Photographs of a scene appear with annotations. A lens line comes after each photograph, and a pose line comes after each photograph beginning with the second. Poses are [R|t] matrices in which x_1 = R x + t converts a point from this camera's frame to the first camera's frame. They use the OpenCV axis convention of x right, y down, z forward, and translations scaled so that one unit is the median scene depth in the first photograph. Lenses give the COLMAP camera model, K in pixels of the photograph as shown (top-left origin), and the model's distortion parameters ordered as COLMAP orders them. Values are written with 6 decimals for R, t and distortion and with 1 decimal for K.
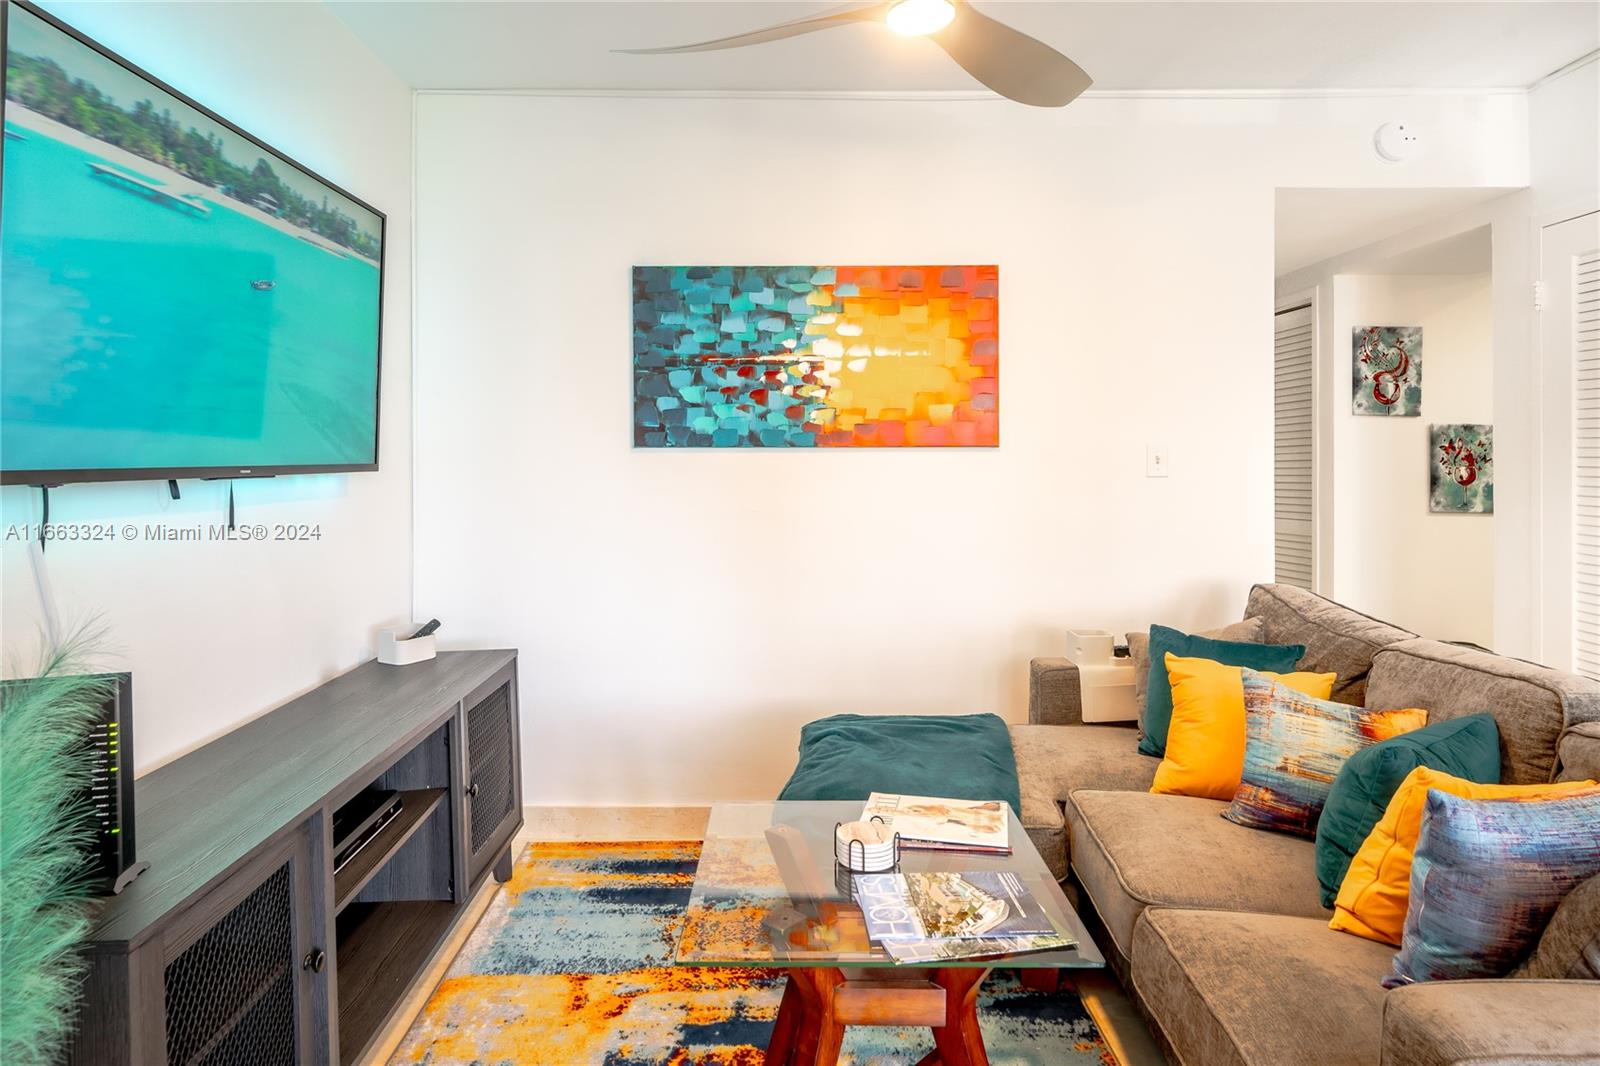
lens RADIAL K [[926.6, 0, 839.0], [0, 926.6, 460.7], [0, 0, 1]] dist [0.005603, 0.000532]
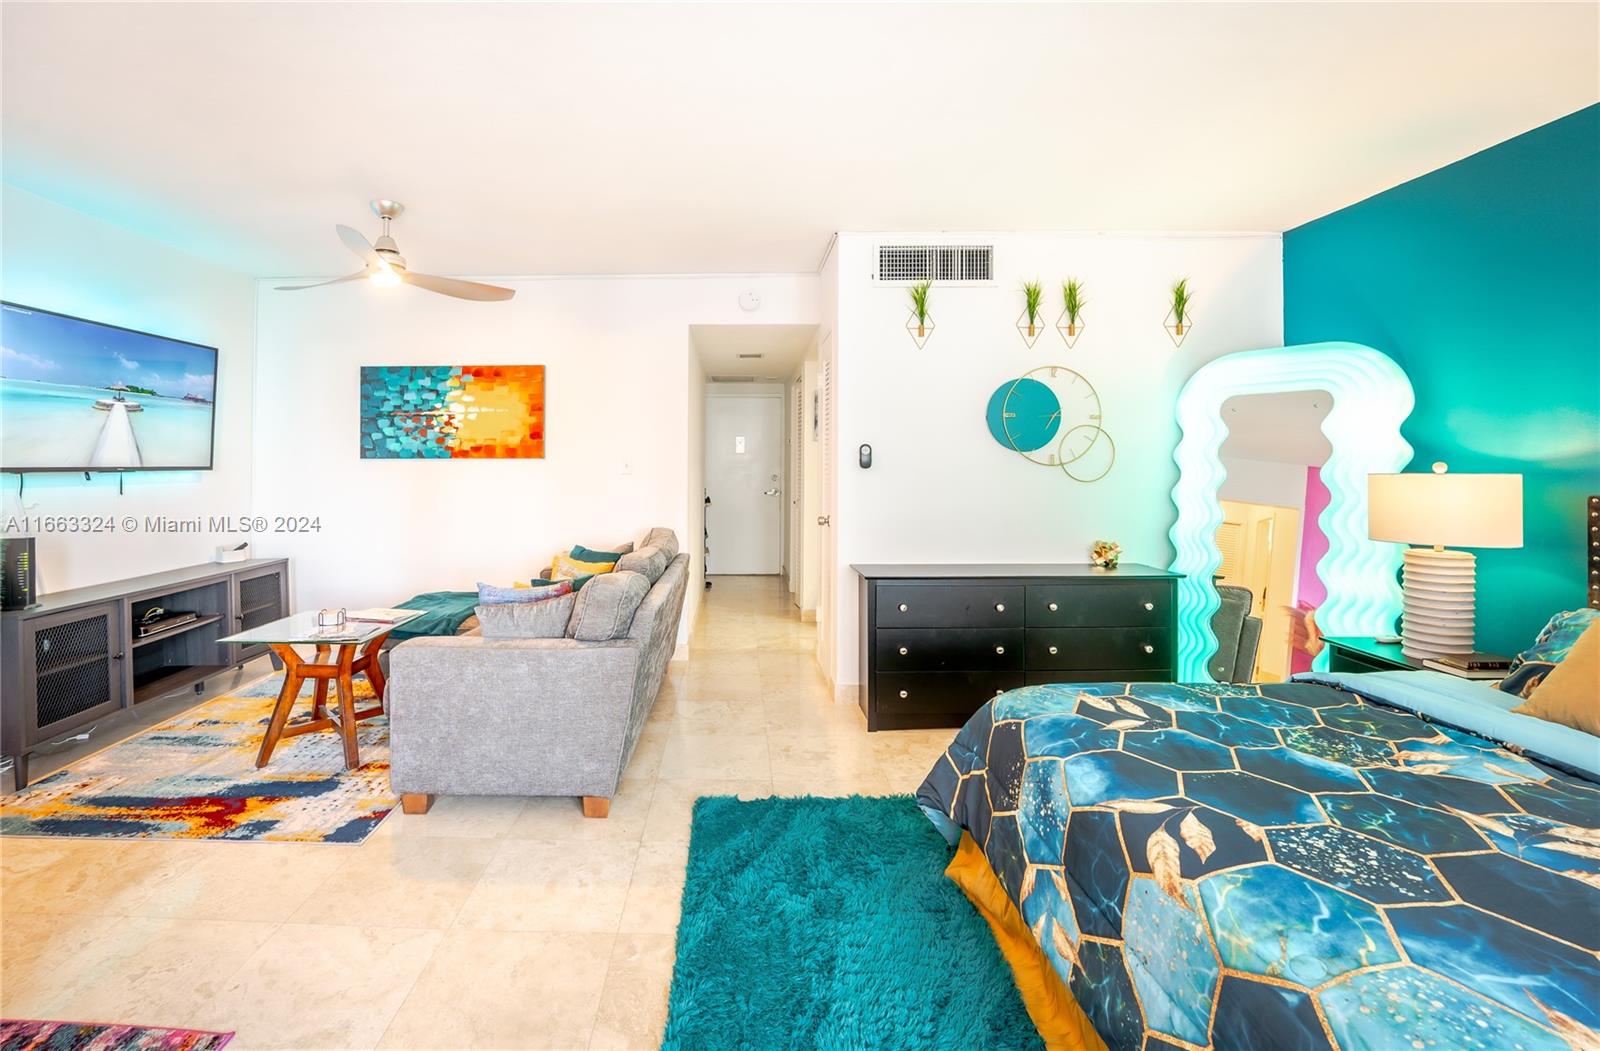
lens RADIAL K [[705.2, 0, 744.7], [0, 705.2, 452.9], [0, 0, 1]] dist [-0.017945, 0.000795]
pose [[0.999525, 0.000857, -0.030821, 0.639305], [-0.001450, 0.999814, -0.019231, 0.001234], [0.030799, 0.019267, 0.999340, -0.460647]]
